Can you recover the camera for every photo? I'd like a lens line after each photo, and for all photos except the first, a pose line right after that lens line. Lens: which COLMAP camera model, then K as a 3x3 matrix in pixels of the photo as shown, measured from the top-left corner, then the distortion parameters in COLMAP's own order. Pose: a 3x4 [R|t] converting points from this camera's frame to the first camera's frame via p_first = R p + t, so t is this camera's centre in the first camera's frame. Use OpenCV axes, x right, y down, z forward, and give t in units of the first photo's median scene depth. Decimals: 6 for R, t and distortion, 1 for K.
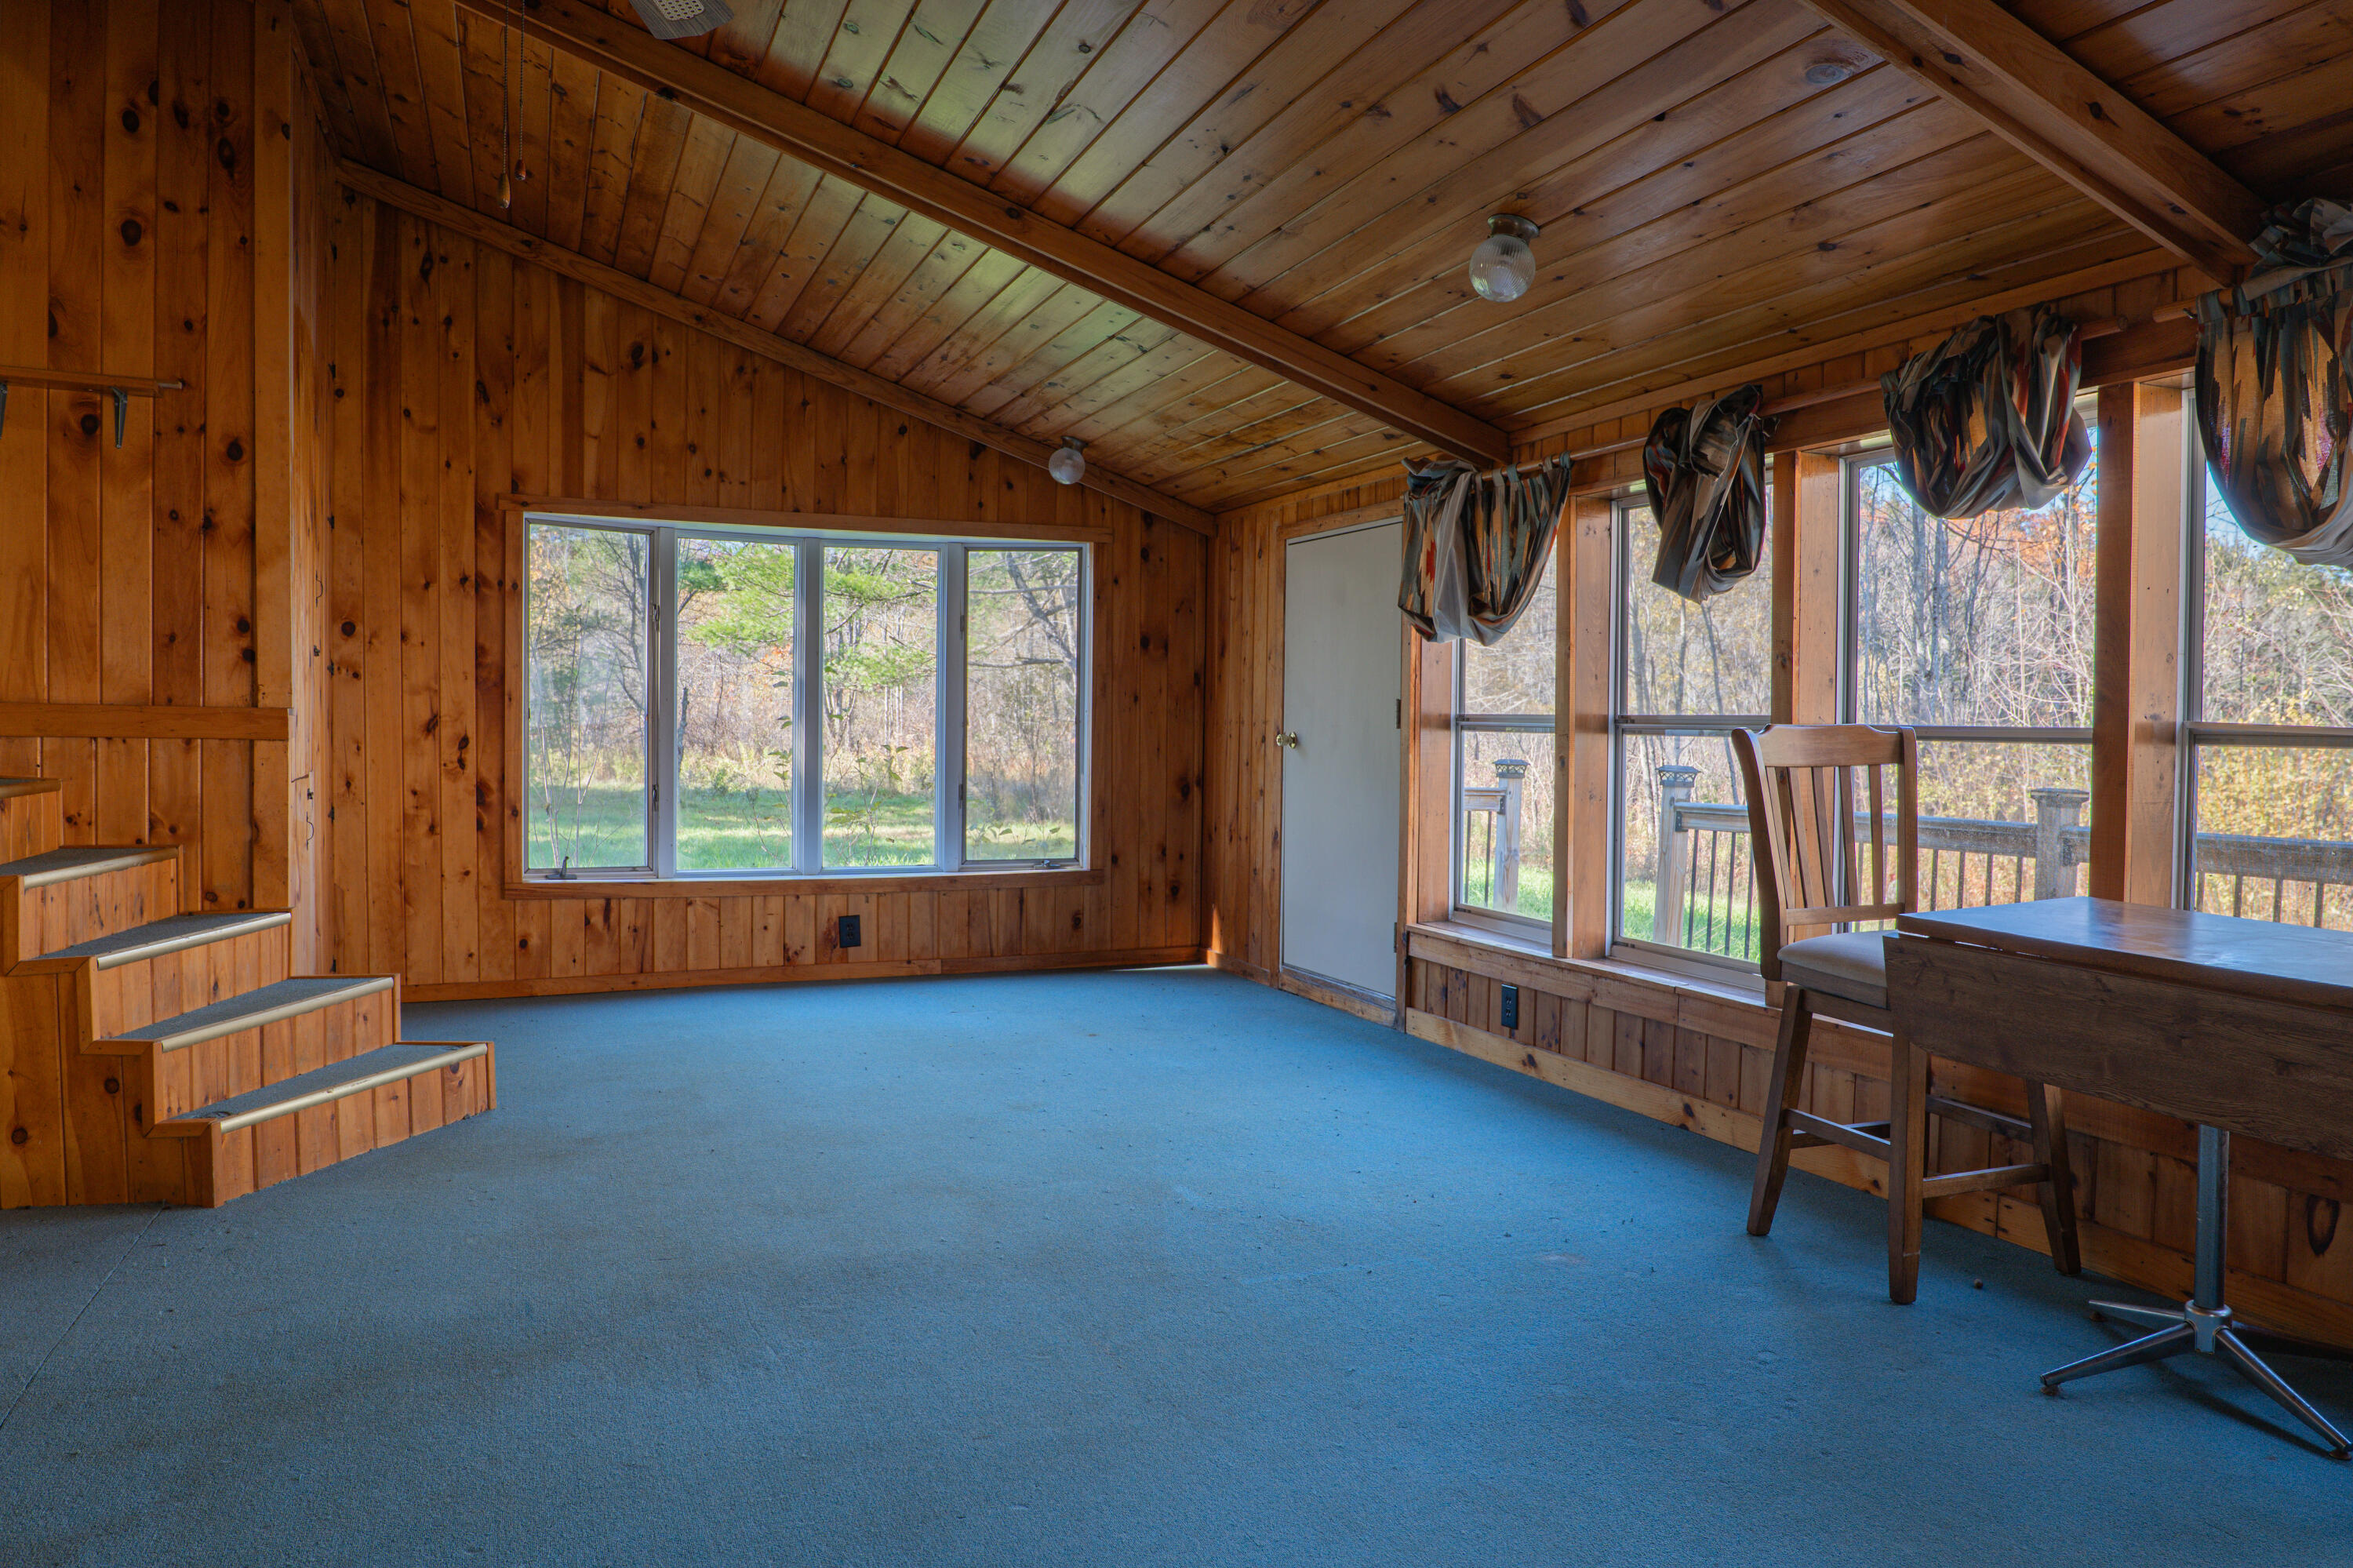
lens RADIAL K [[1634.7, 0, 1171.7], [0, 1634.7, 773.9], [0, 0, 1]] dist [-0.069022, 0.046416]
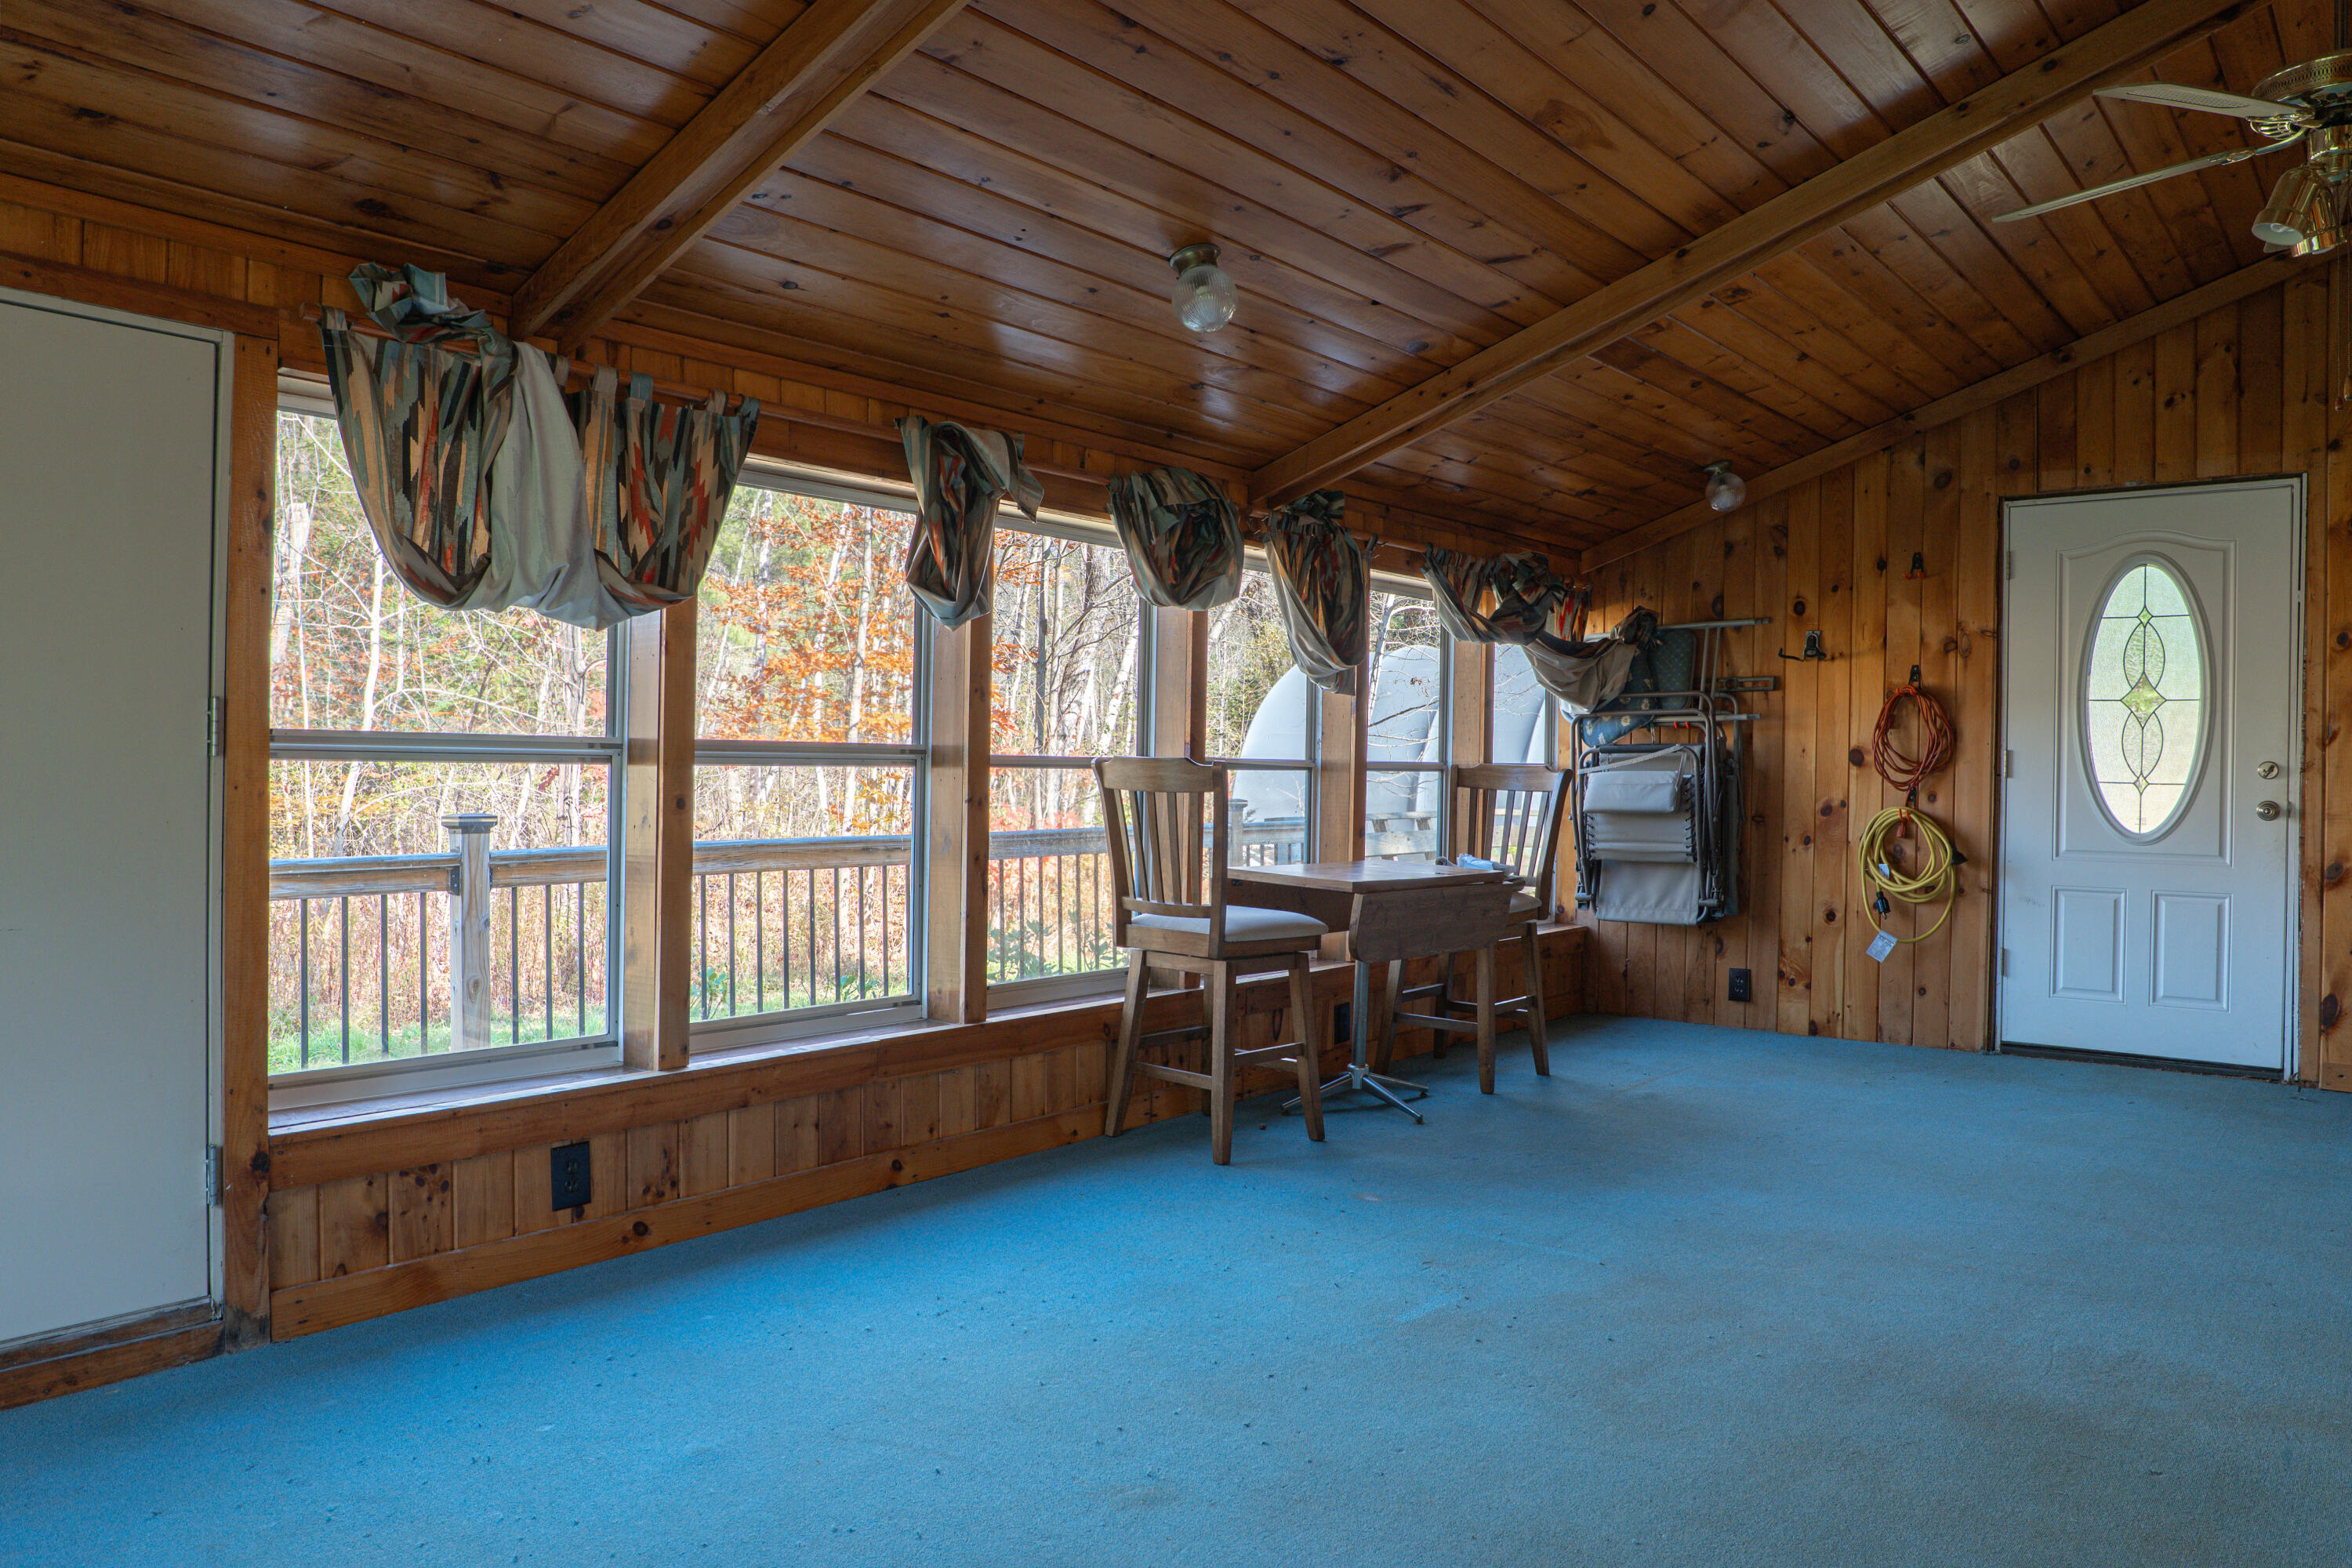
lens RADIAL K [[1633.9, 0, 1171.2], [0, 1633.9, 773.9], [0, 0, 1]] dist [-0.069022, 0.046416]
pose [[-0.487687, -0.017694, 0.872839, -0.668034], [0.012811, 0.999542, 0.027420, -0.049413], [-0.872925, 0.024554, -0.487237, 1.530053]]
